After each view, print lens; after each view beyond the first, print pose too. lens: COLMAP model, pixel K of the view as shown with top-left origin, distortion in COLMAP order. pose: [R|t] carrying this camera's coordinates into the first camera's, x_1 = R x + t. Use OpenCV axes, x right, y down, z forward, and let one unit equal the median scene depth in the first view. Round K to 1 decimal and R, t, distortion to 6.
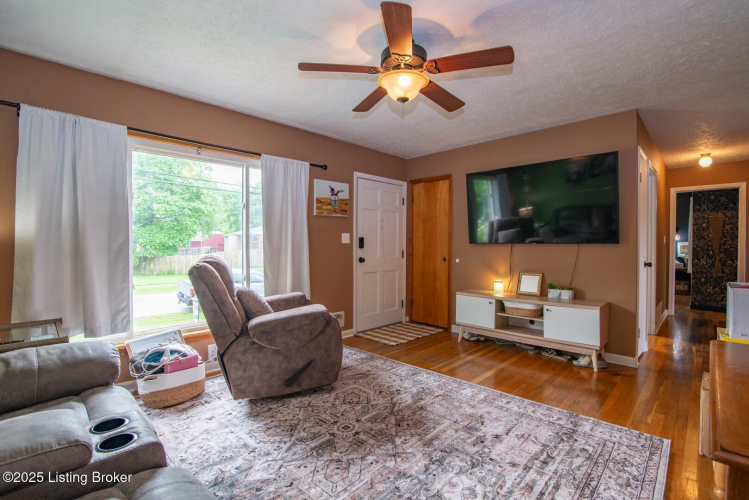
lens RADIAL K [[345.2, 0, 376.4], [0, 345.2, 247.9], [0, 0, 1]] dist [-0.019061, 0.000637]
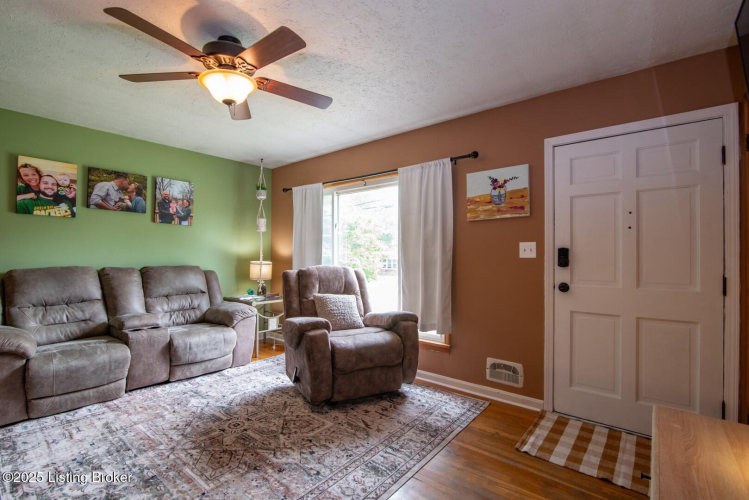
lens RADIAL K [[345.2, 0, 375.2], [0, 345.2, 253.1], [0, 0, 1]] dist [-0.019061, 0.000637]
pose [[0.072845, -0.011790, -0.997274, 0.591727], [-0.019305, 0.999726, -0.013229, -0.009770], [0.997156, 0.020216, 0.072597, 0.770504]]
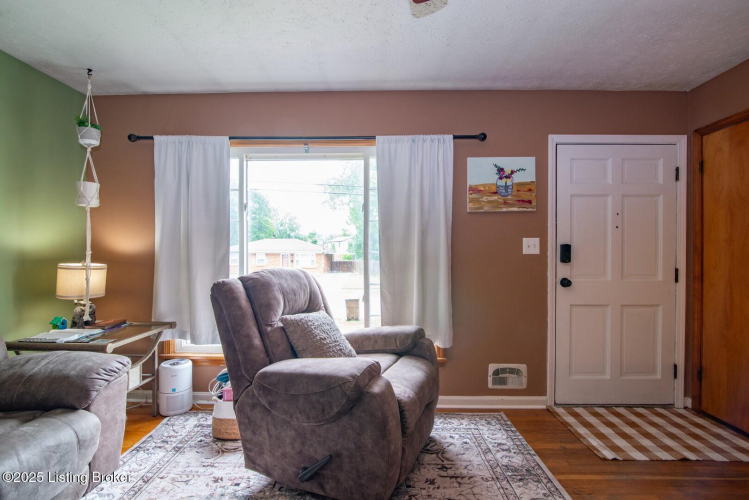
lens RADIAL K [[345.2, 0, 372.3], [0, 345.2, 251.0], [0, 0, 1]] dist [-0.019061, 0.000637]
pose [[0.676570, -0.001186, -0.736378, 0.194023], [-0.010328, 0.999885, -0.011099, -0.010546], [0.736306, 0.015115, 0.676480, 0.432061]]
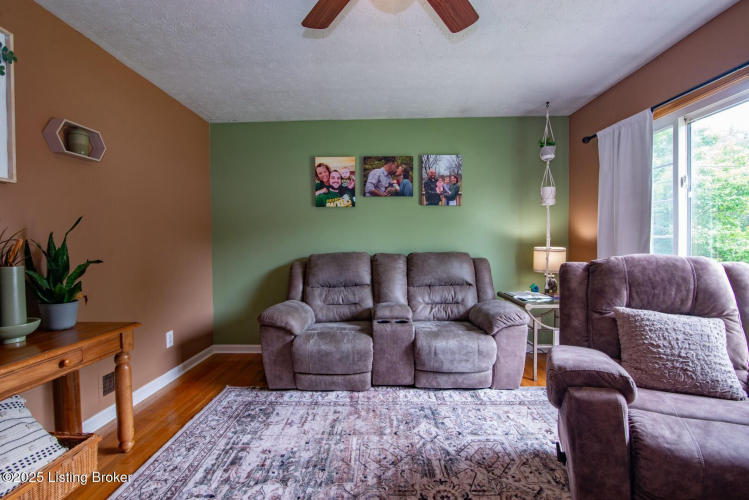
lens RADIAL K [[345.2, 0, 370.0], [0, 345.2, 252.6], [0, 0, 1]] dist [-0.019061, 0.000637]
pose [[-0.743282, 0.023863, -0.668552, 0.278329], [-0.002535, 0.999256, 0.038485, -0.007478], [0.668973, 0.030300, -0.742669, 0.801526]]
